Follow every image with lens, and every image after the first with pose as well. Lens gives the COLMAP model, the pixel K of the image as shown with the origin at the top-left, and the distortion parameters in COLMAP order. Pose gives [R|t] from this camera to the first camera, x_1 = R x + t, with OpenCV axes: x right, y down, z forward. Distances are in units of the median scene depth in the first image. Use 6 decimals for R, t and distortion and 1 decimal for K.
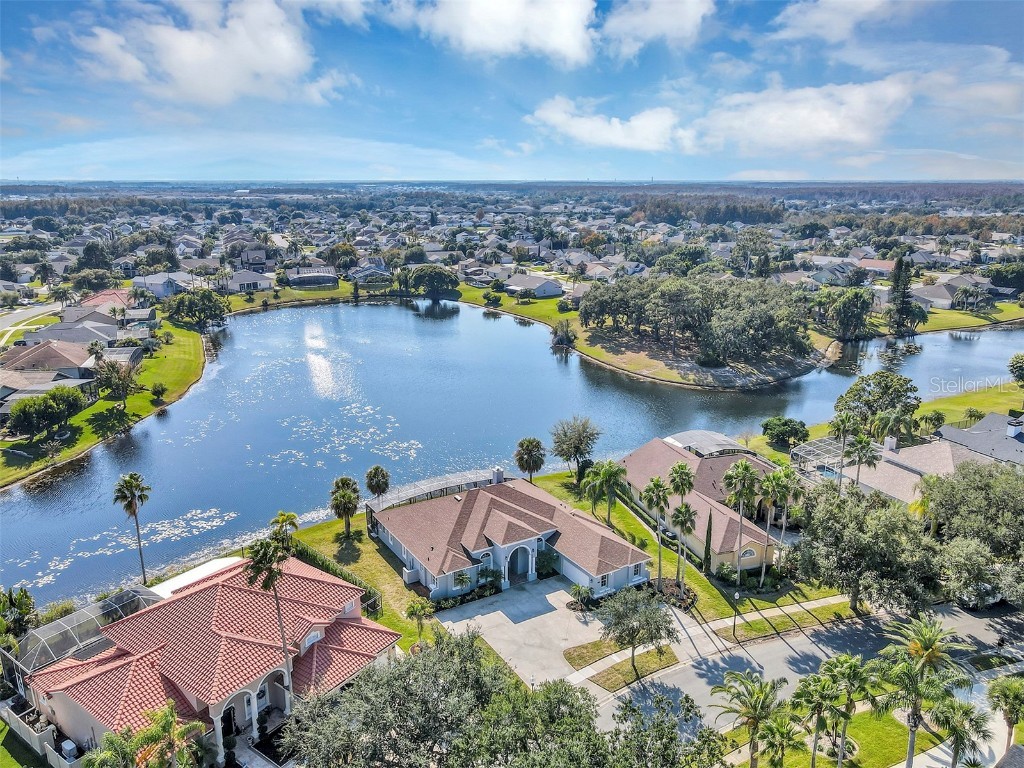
lens RADIAL K [[753.9, 0, 506.7], [0, 753.9, 377.2], [0, 0, 1]] dist [0.004295, 0.016685]
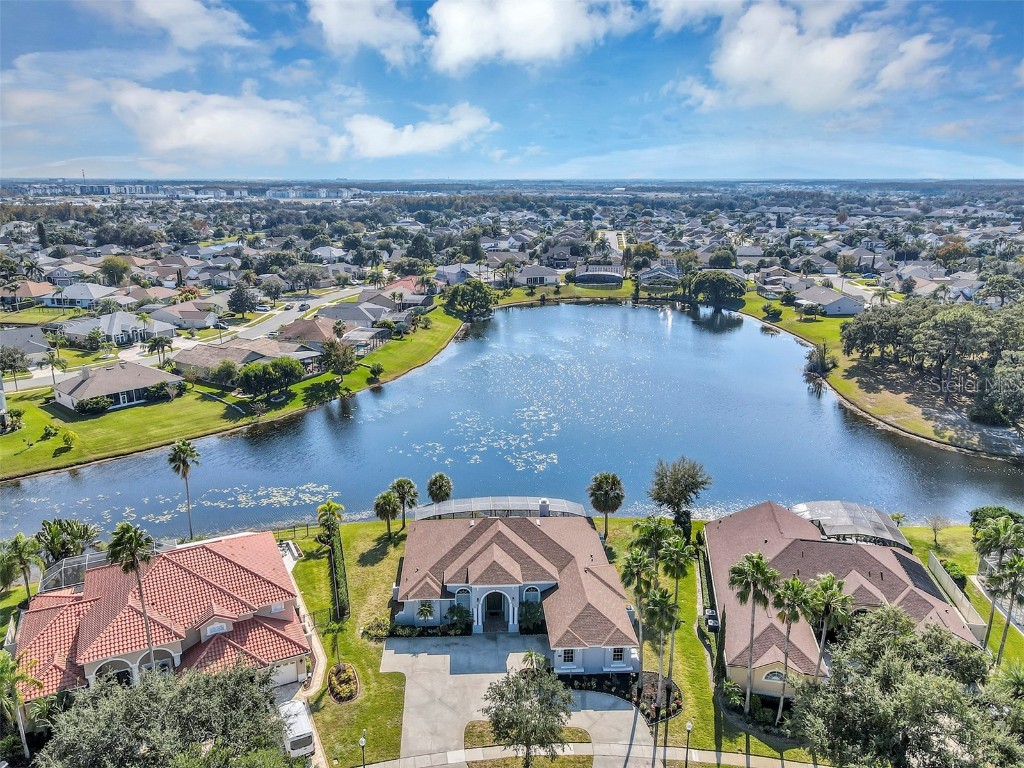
lens RADIAL K [[753.9, 0, 506.9], [0, 753.9, 384.6], [0, 0, 1]] dist [0.004295, 0.016685]
pose [[0.882998, 0.127065, -0.451851, 0.149009], [-0.121898, 0.991709, 0.040667, -0.021058], [0.453272, 0.019171, 0.891166, 0.075550]]
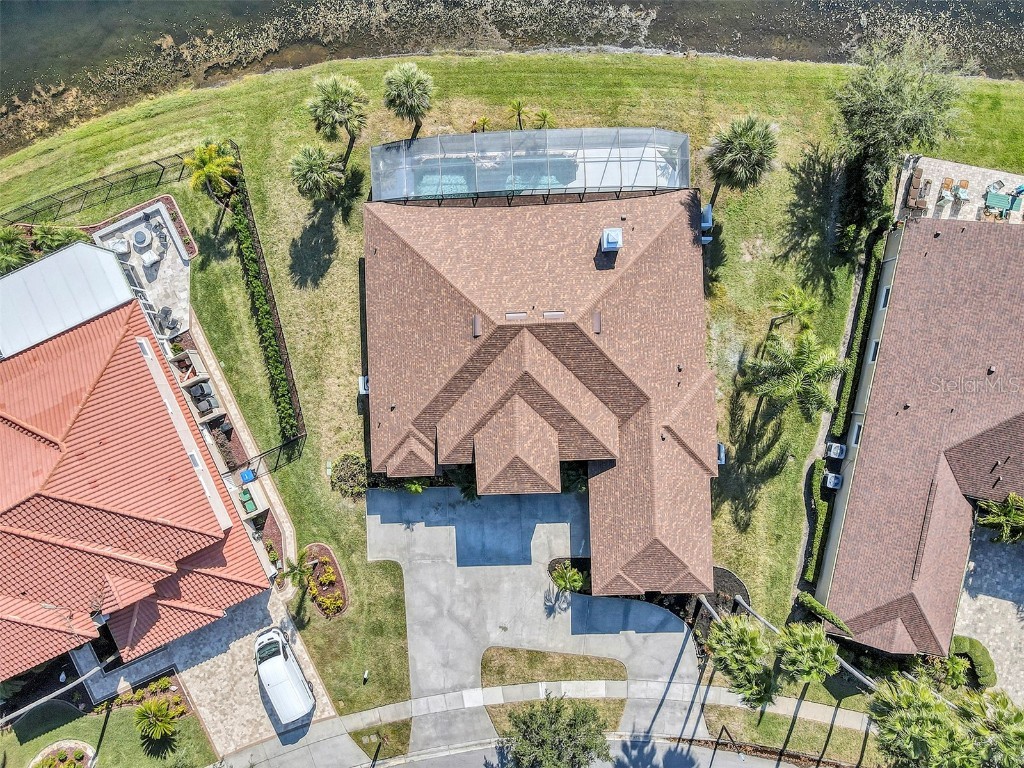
lens RADIAL K [[753.9, 0, 503.0], [0, 753.9, 383.1], [0, 0, 1]] dist [0.004295, 0.016685]
pose [[0.873449, 0.486738, -0.013132, -0.009473], [-0.108024, 0.220005, 0.969499, -0.134676], [0.474781, -0.845390, 0.244743, 0.340542]]
